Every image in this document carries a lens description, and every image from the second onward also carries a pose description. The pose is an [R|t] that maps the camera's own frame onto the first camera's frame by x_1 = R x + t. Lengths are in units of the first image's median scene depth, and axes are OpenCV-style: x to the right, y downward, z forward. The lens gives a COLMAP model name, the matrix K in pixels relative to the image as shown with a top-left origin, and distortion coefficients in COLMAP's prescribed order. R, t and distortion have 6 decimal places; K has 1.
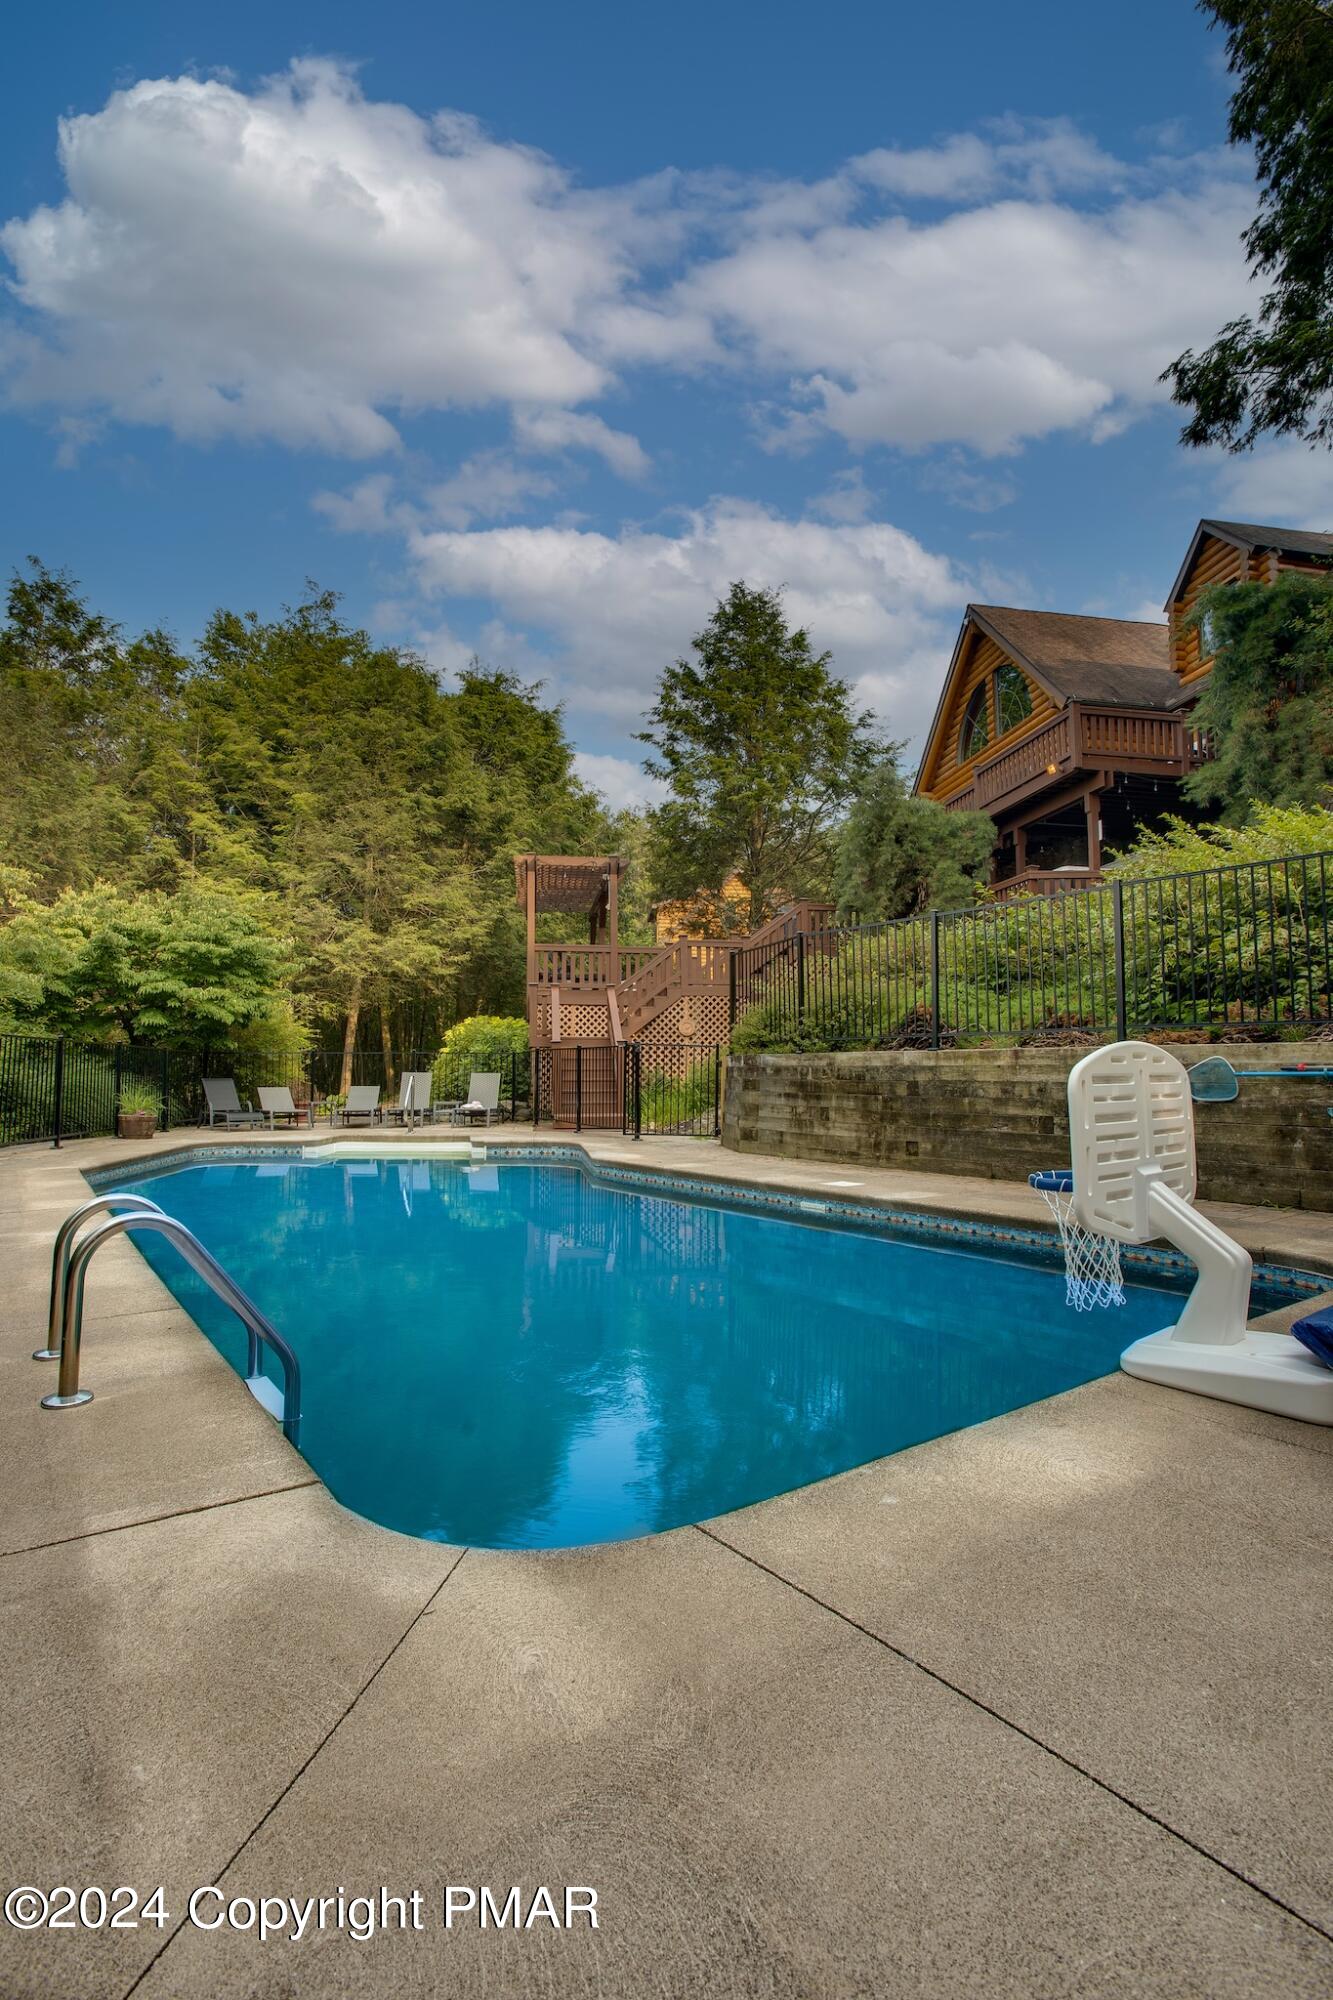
lens RADIAL K [[893.3, 0, 671.8], [0, 893.3, 1014.3], [0, 0, 1]] dist [-0.048484, 0.005526]
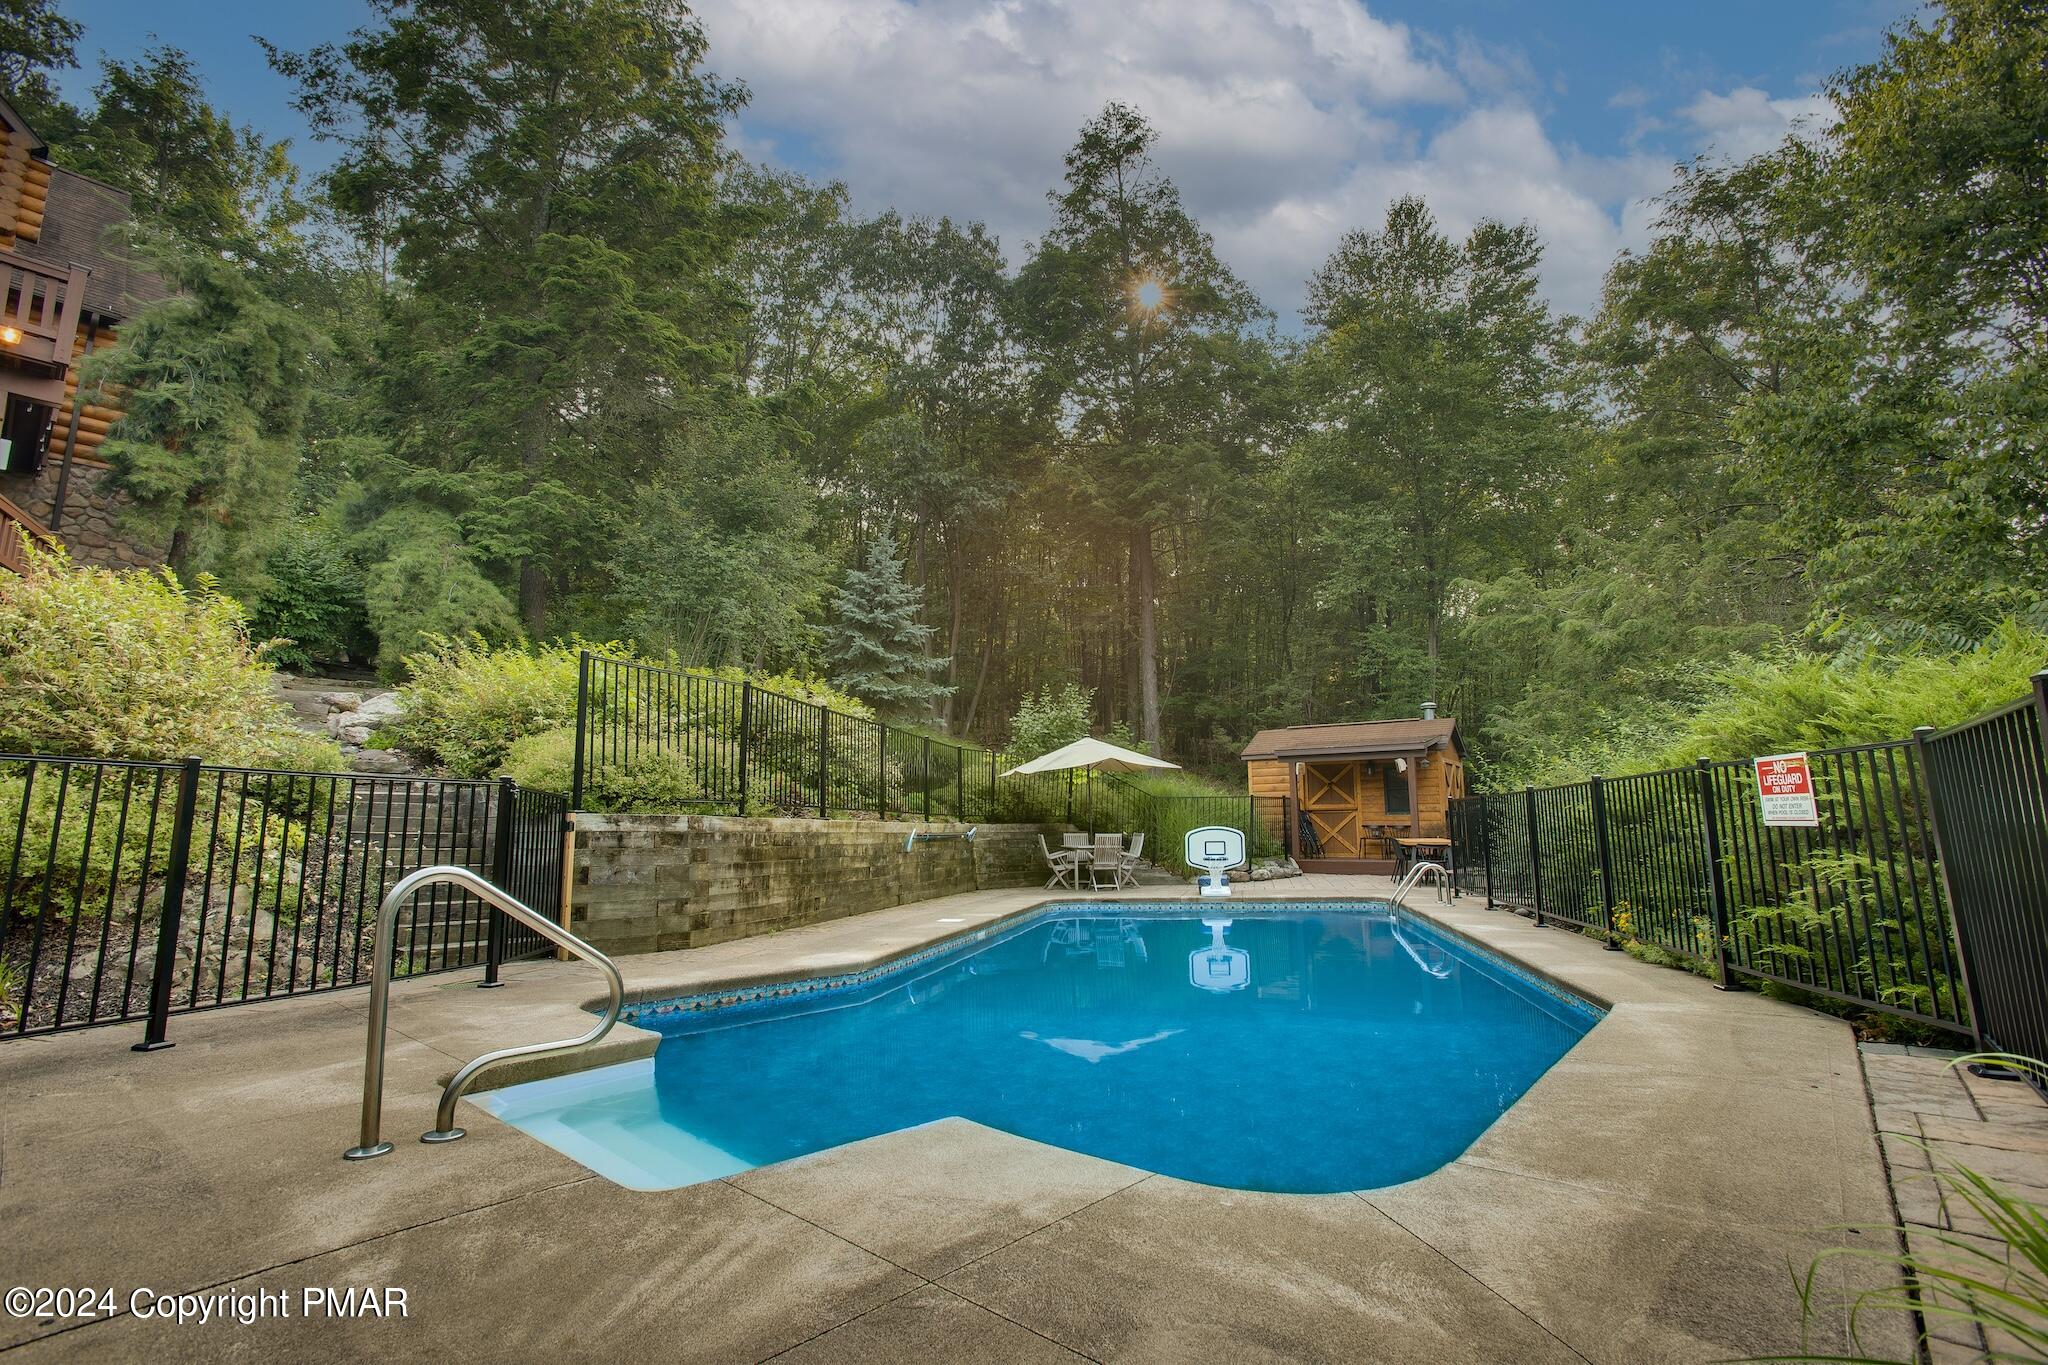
lens RADIAL K [[914.7, 0, 1023.4], [0, 914.7, 677.6], [0, 0, 1]] dist [-0.048484, 0.005526]
pose [[-0.630208, 0.130157, 0.765439, -0.708466], [-0.047655, 0.977506, -0.205454, 0.076990], [-0.774962, -0.165956, -0.609830, 1.298613]]
